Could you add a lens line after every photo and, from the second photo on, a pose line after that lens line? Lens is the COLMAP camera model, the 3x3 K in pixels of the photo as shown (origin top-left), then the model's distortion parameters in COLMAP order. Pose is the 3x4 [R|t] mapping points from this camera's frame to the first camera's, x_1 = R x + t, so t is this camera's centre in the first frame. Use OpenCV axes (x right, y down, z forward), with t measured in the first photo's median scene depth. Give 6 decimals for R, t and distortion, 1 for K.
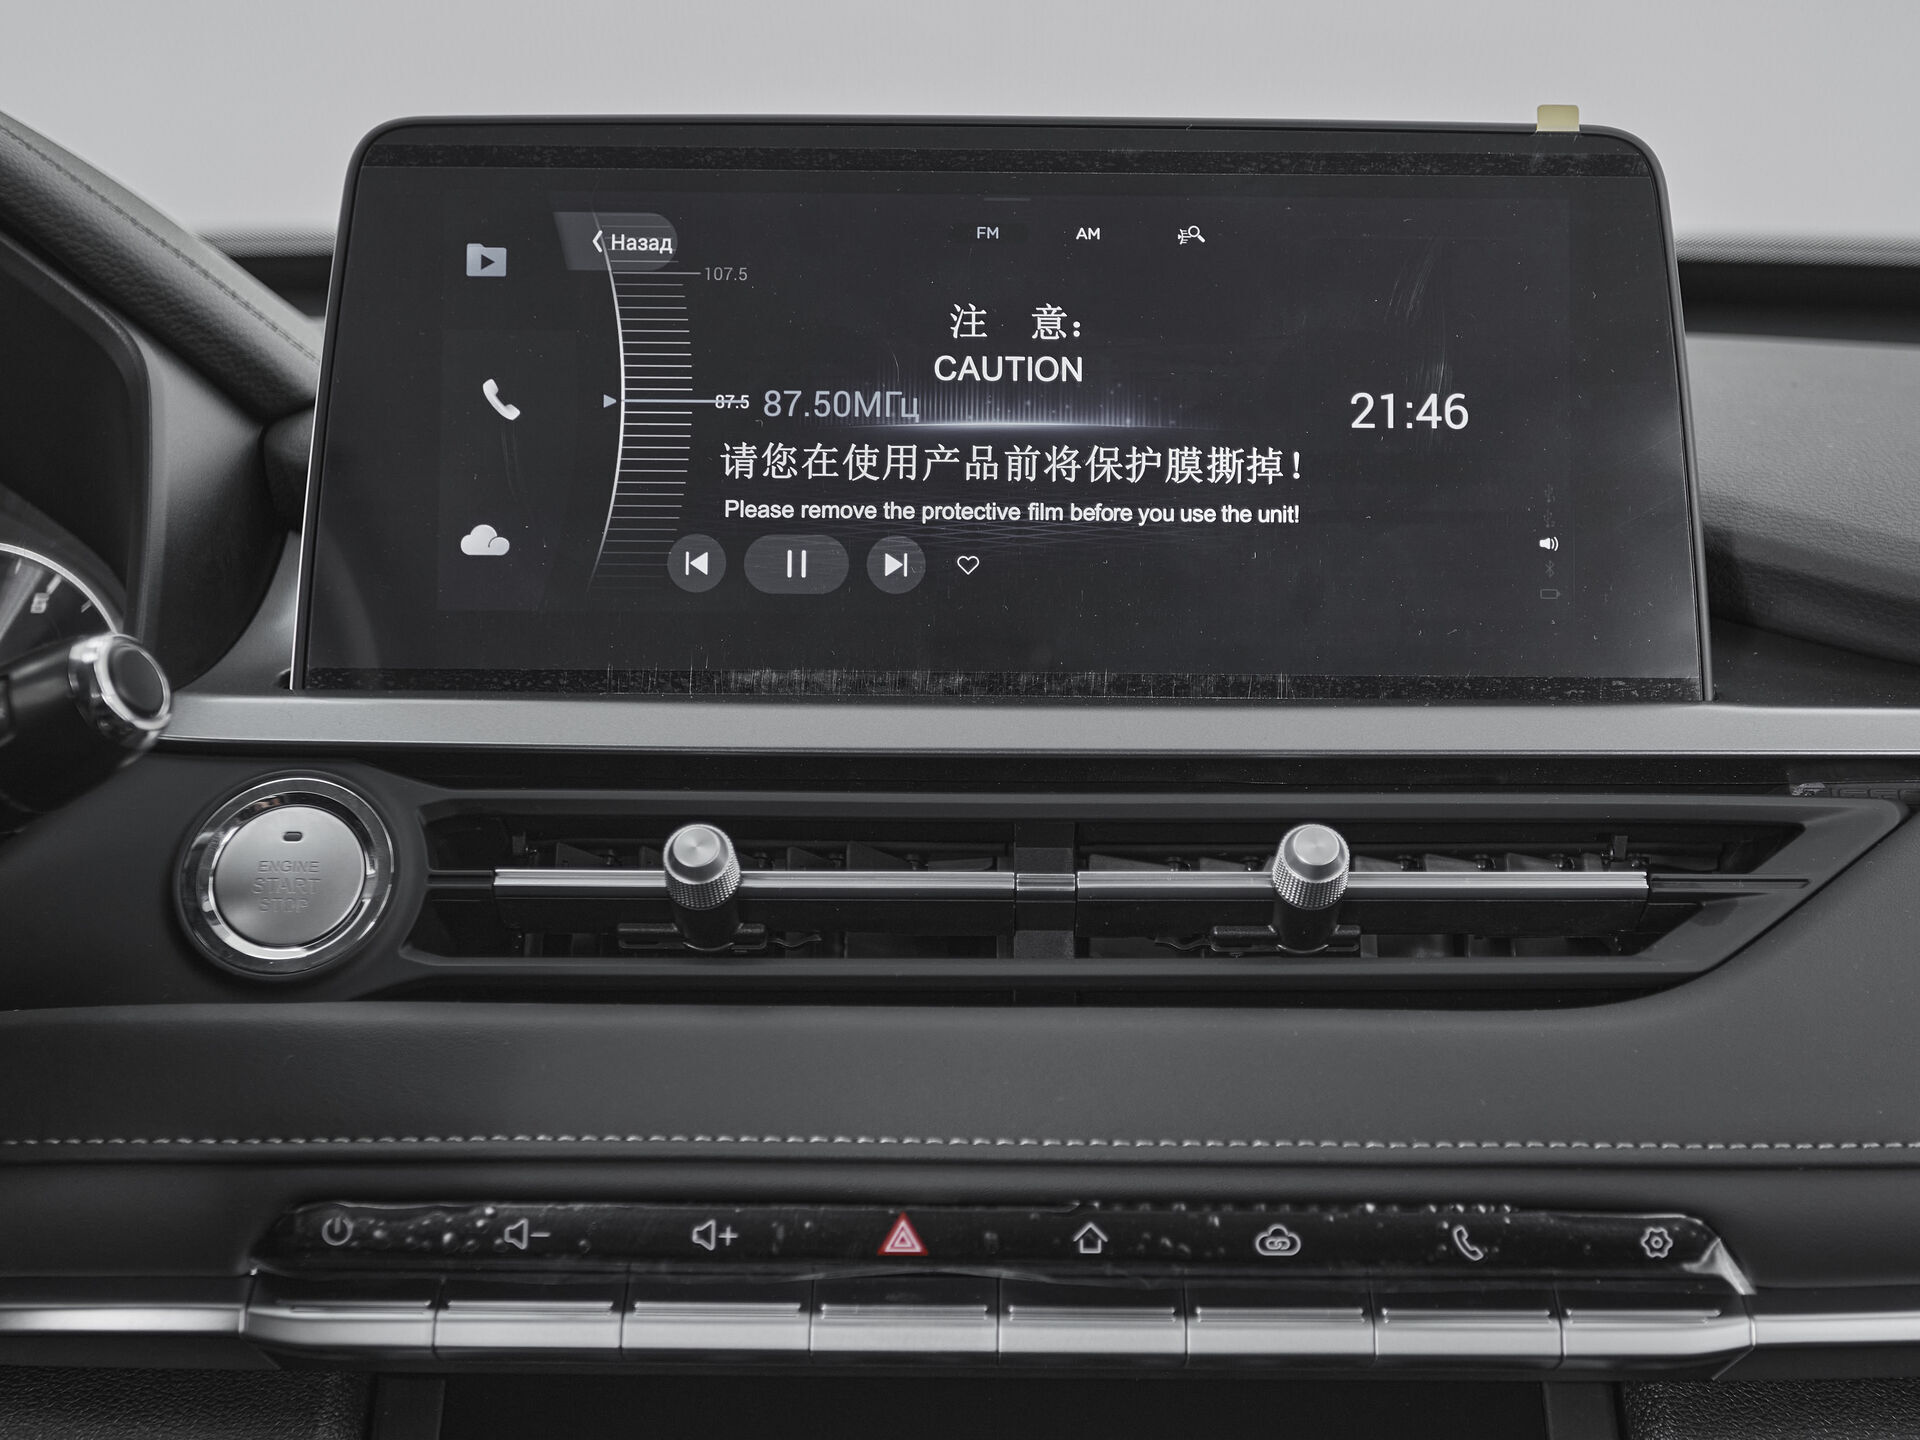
lens RADIAL K [[3348.3, 0, 962.0], [0, 3348.3, 720.5], [0, 0, 1]] dist [0.025299, 0.000000]
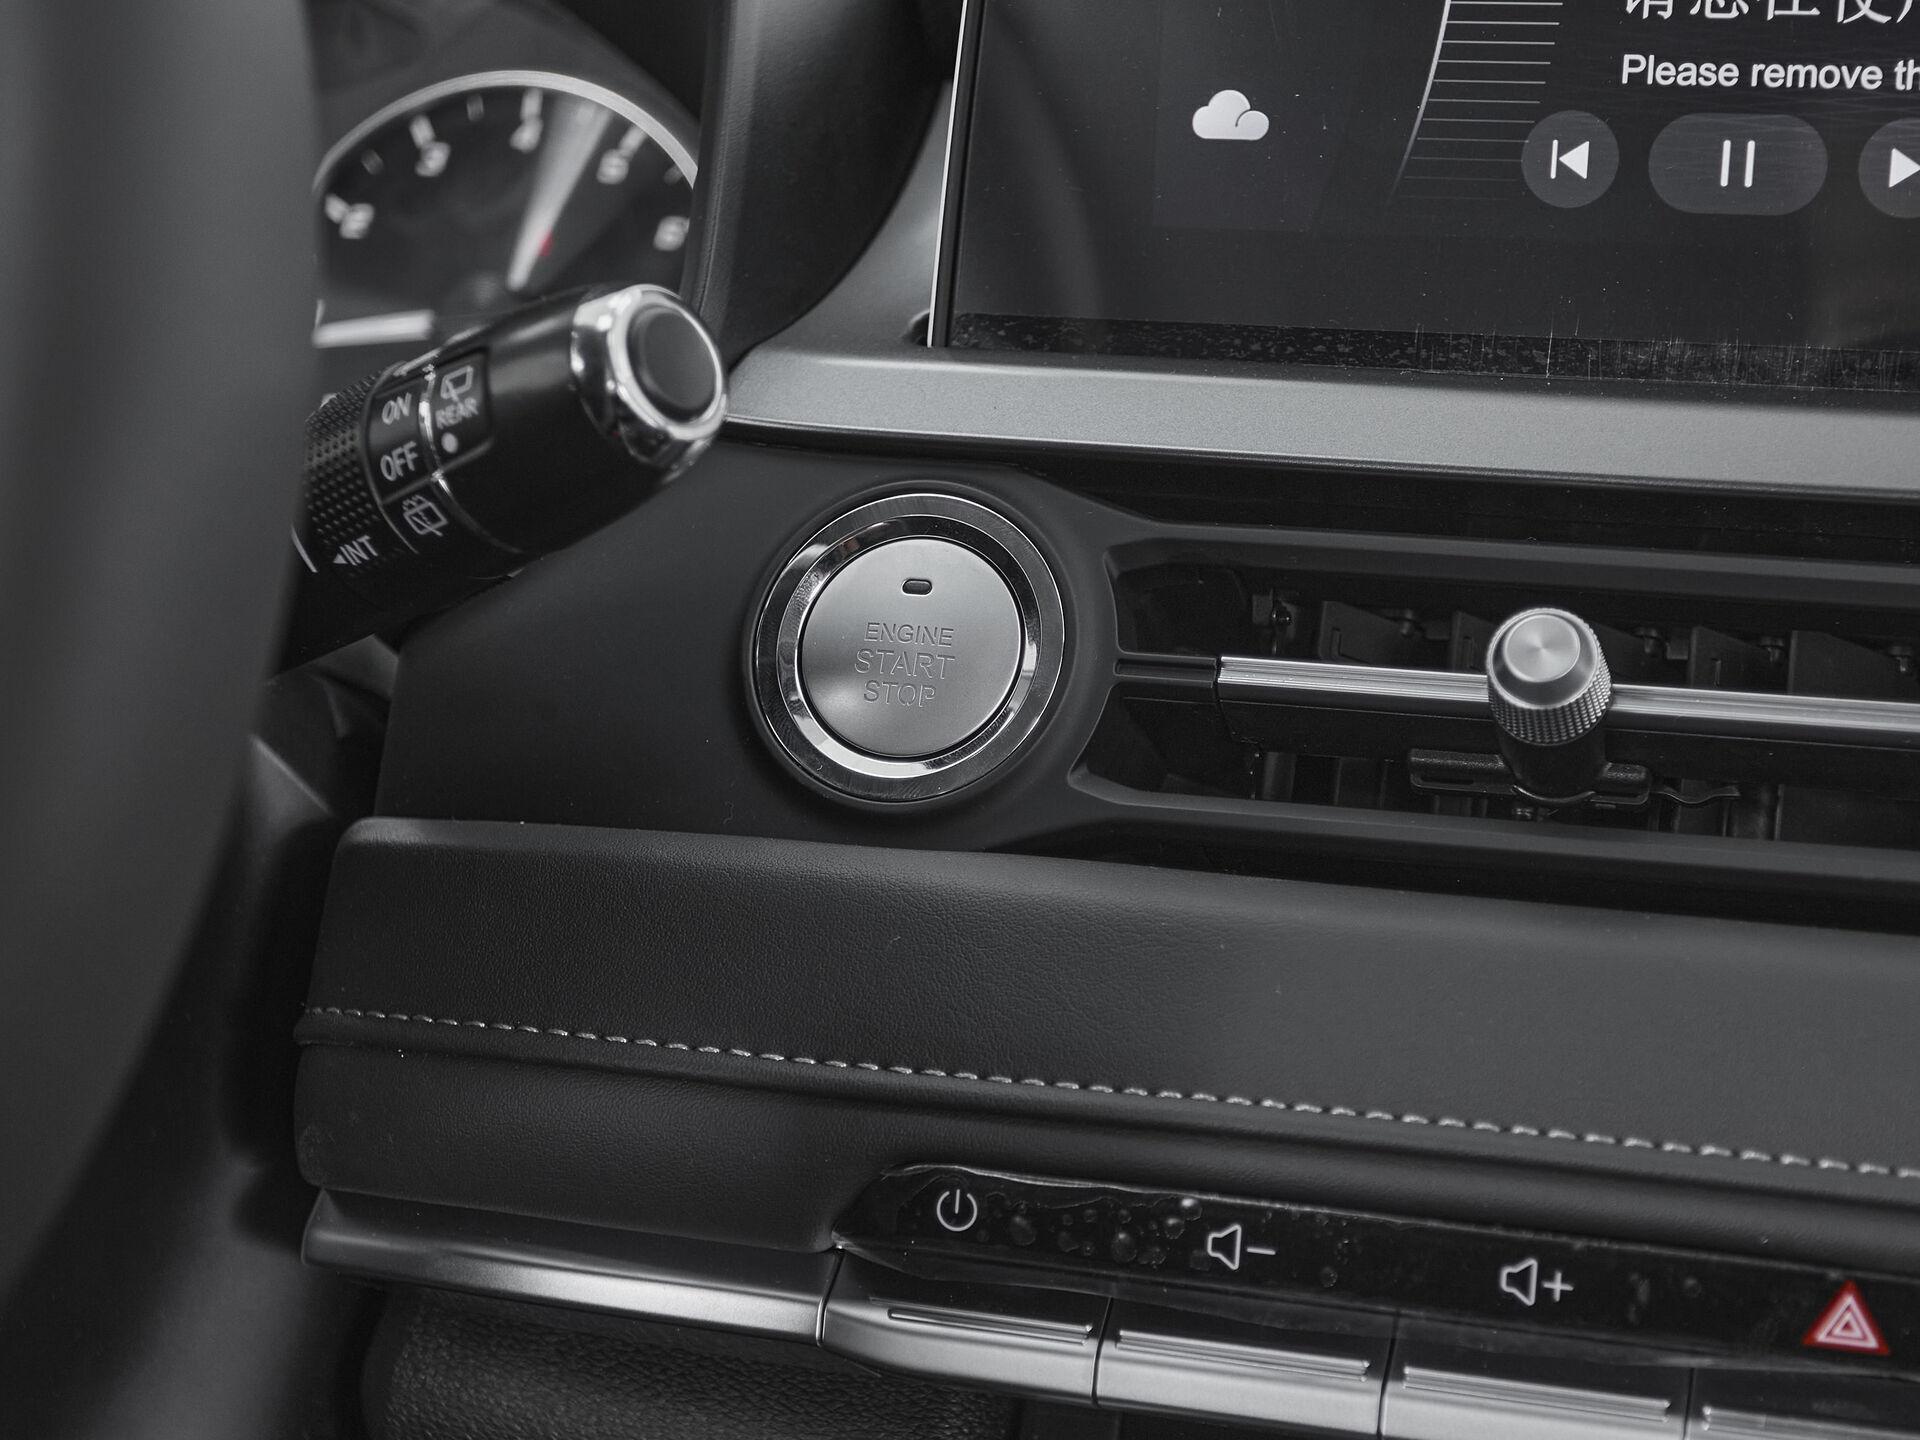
lens RADIAL K [[3348.3, 0, 879.2], [0, 3348.3, 723.3], [0, 0, 1]] dist [0.025299, 0.000000]
pose [[0.957989, 0.069316, -0.278304, -0.023132], [-0.008882, 0.977060, 0.212778, -0.078918], [0.286669, -0.201367, 0.936628, 0.382782]]
